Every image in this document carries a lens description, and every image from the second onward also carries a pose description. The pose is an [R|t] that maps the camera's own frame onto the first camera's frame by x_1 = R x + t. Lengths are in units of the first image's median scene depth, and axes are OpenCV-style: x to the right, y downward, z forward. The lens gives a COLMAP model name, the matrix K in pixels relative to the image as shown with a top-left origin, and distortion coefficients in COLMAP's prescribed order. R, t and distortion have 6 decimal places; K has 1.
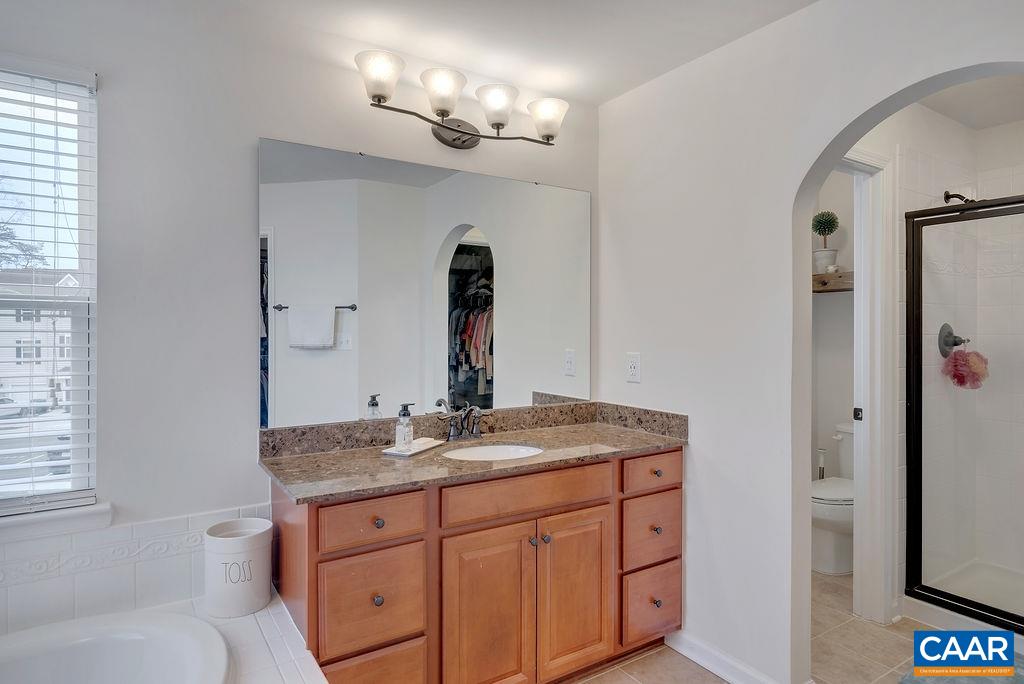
lens RADIAL K [[586.4, 0, 515.6], [0, 586.4, 333.9], [0, 0, 1]] dist [-0.001843, -0.000203]
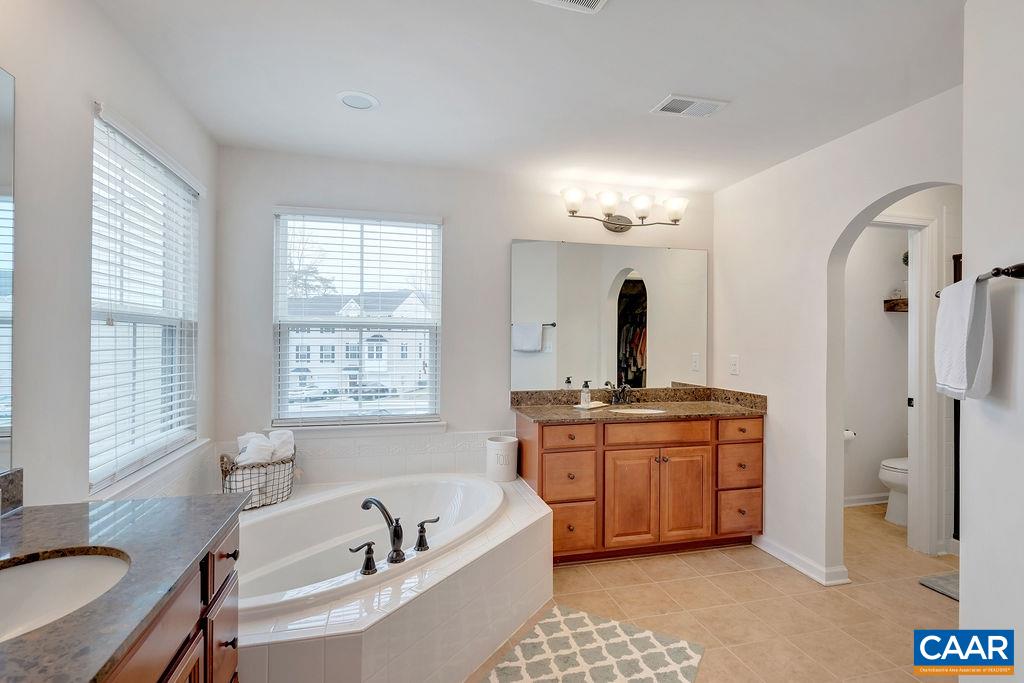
lens RADIAL K [[498.0, 0, 513.4], [0, 498.0, 339.7], [0, 0, 1]] dist [0.000431, 0.000077]
pose [[0.944074, 0.005716, -0.329684, 0.098064], [-0.008272, 0.999946, -0.006352, 0.004947], [0.329630, 0.008724, 0.944070, -0.487135]]
